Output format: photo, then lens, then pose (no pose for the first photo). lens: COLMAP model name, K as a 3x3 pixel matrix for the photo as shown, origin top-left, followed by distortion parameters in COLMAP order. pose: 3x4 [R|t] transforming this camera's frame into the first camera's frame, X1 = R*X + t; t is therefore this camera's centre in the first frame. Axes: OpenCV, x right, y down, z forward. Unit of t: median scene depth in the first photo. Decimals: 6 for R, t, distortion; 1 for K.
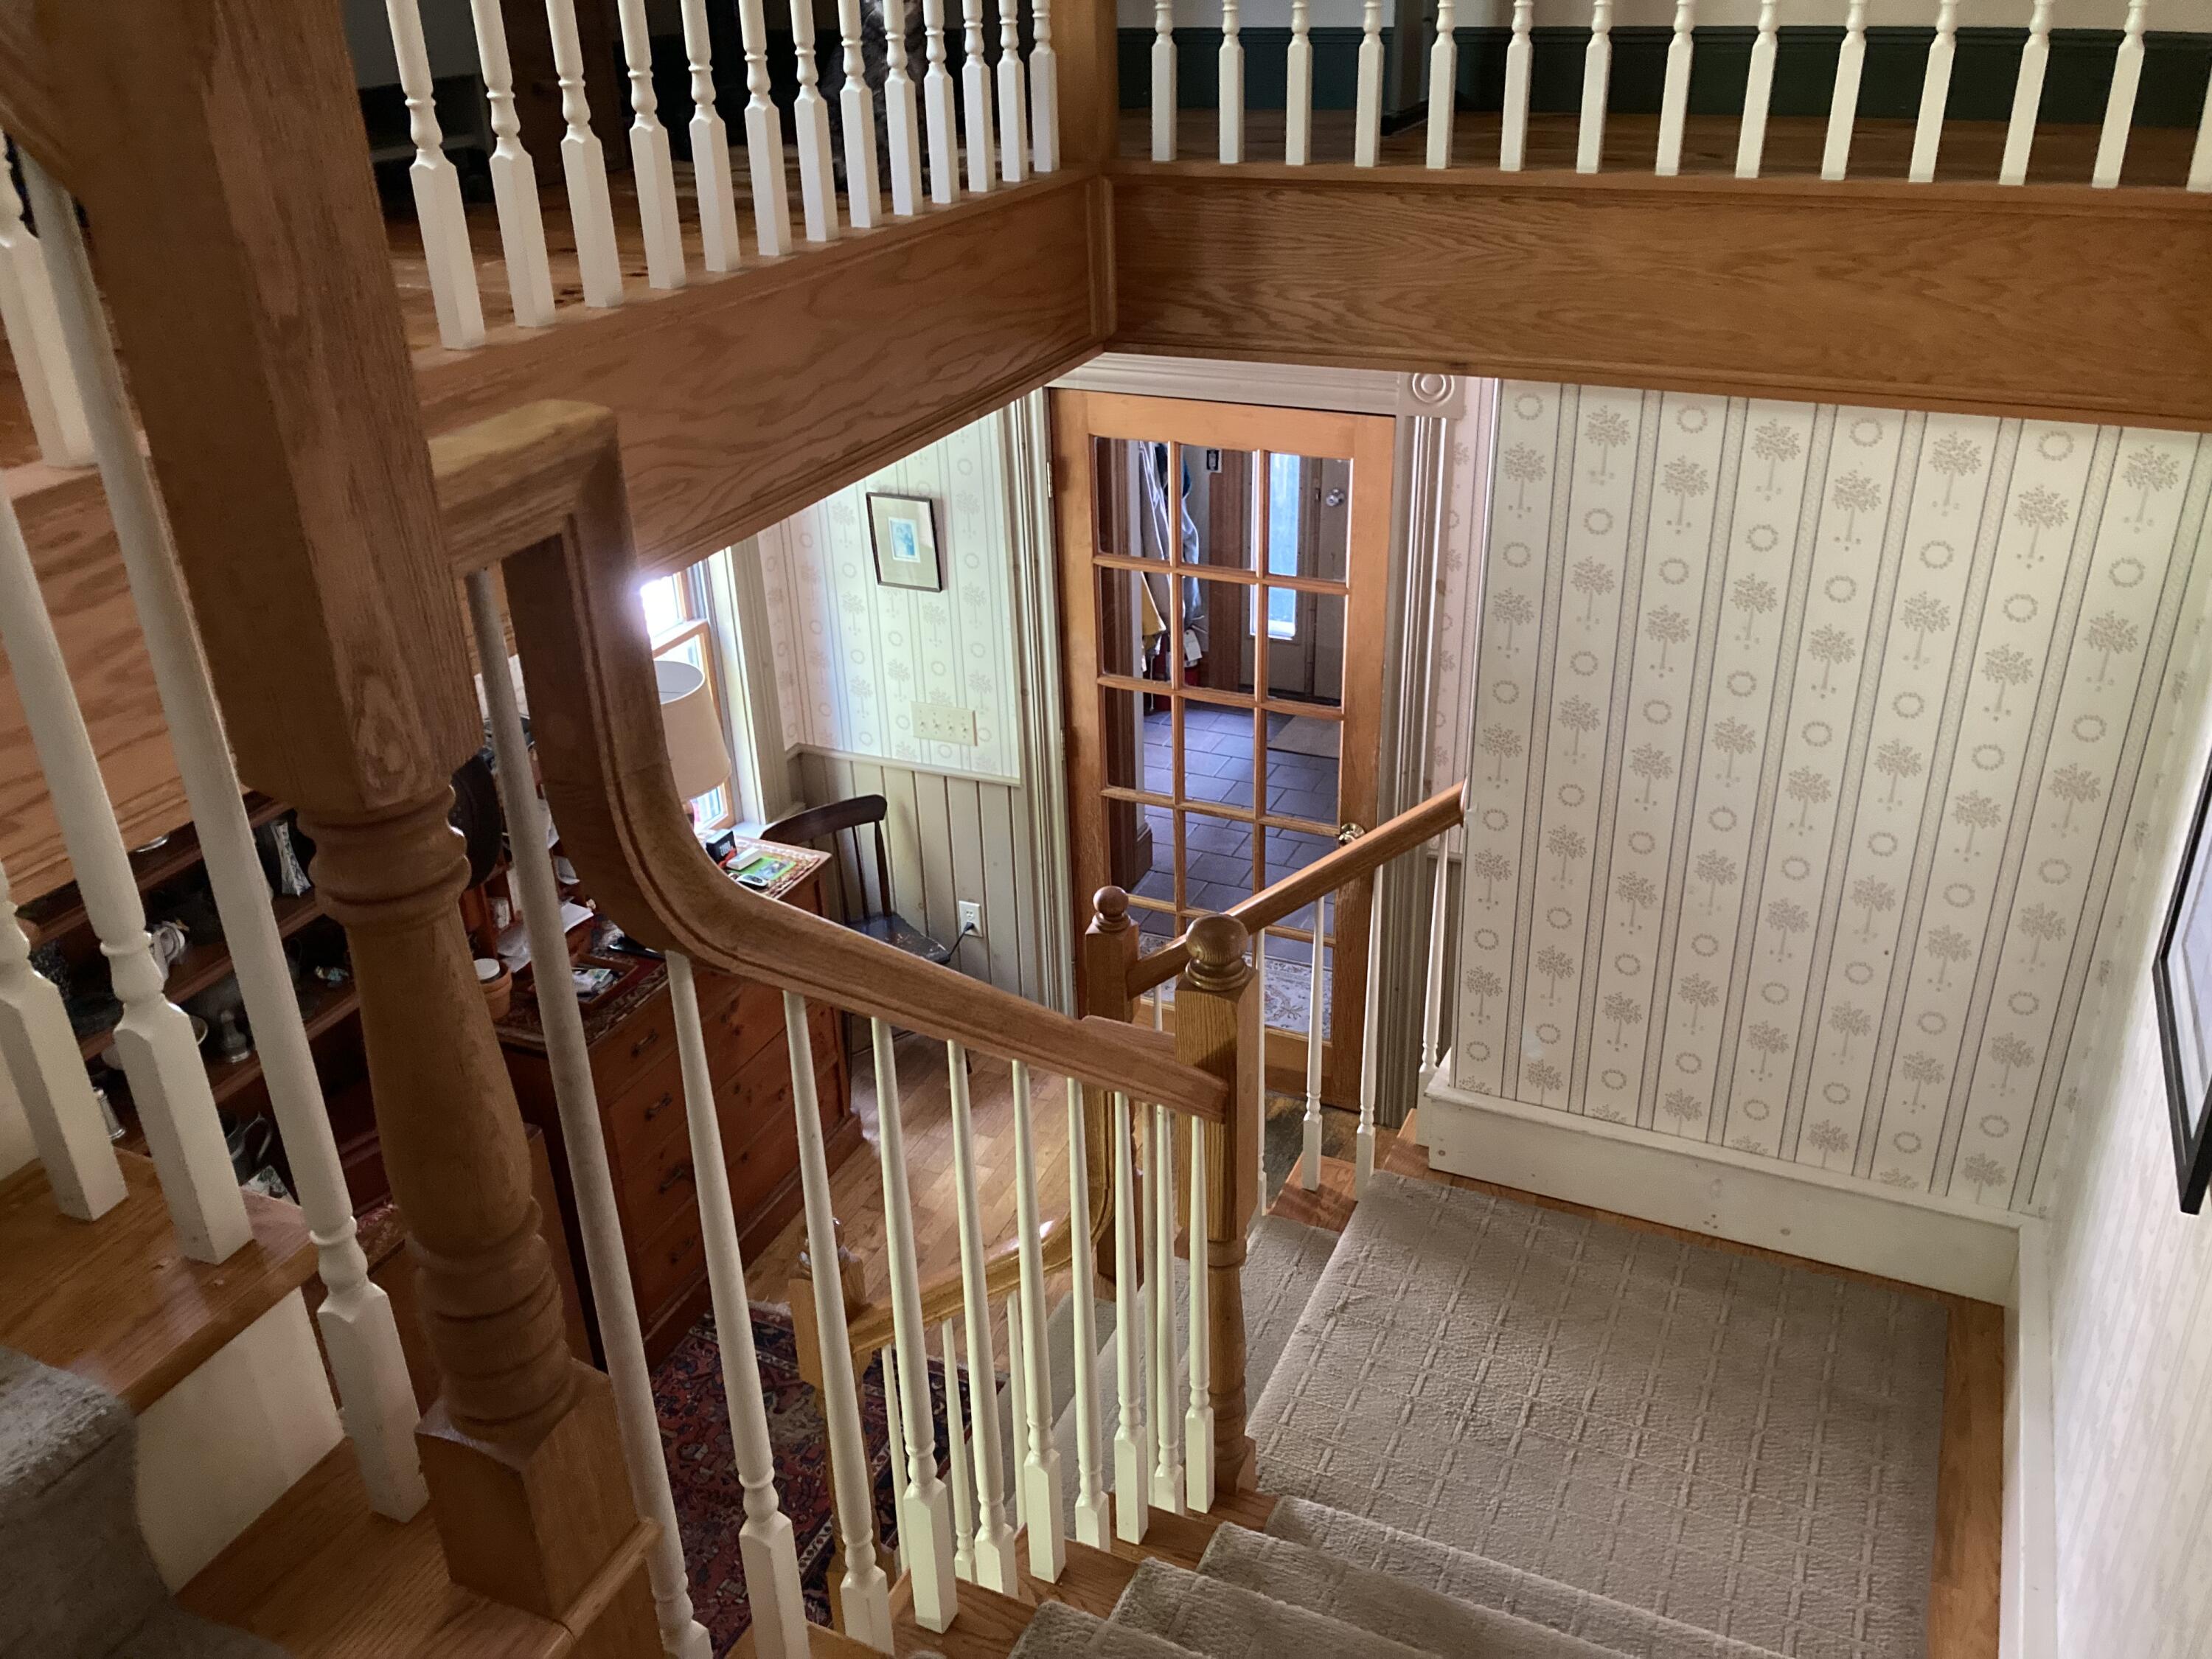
lens RADIAL K [[1799.8, 0, 1111.0], [0, 1799.8, 826.2], [0, 0, 1]] dist [0.008468, -0.021050]
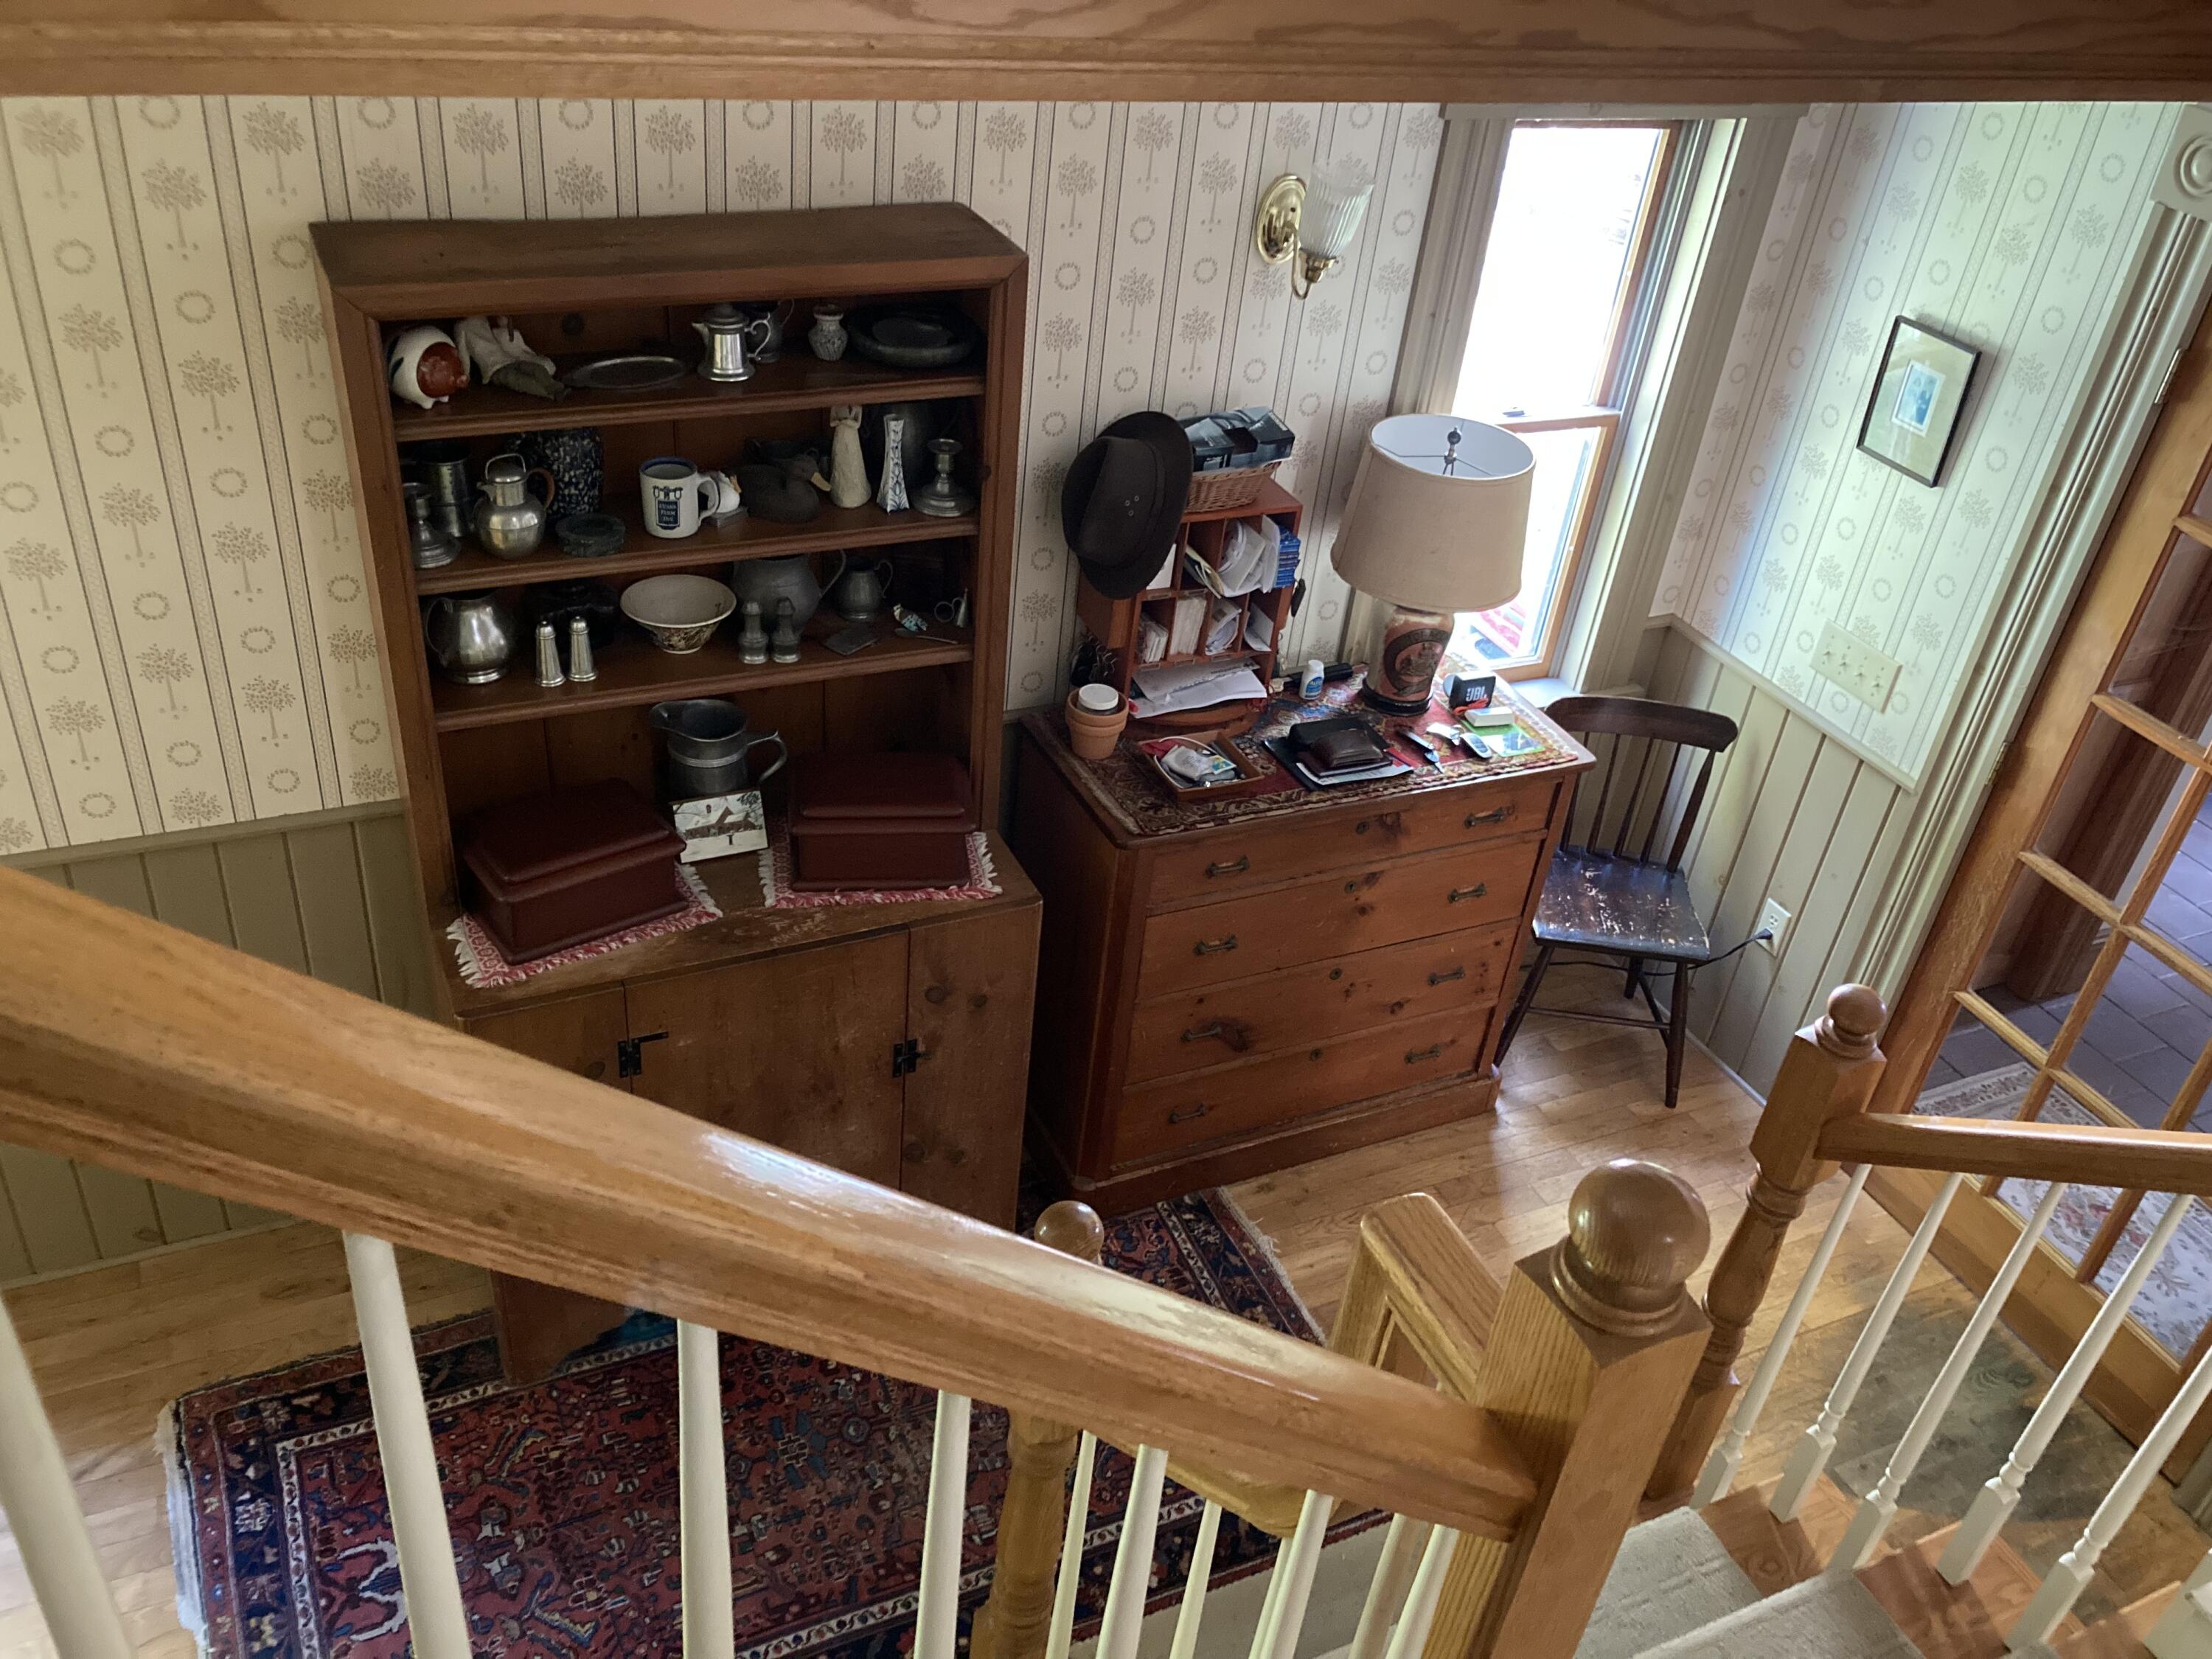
lens RADIAL K [[1799.8, 0, 1094.8], [0, 1799.8, 832.9], [0, 0, 1]] dist [0.008468, -0.021050]
pose [[0.744419, 0.451796, -0.491650, 0.064372], [-0.399275, 0.891371, 0.214564, -0.032004], [0.535182, 0.036578, 0.843945, 0.250907]]
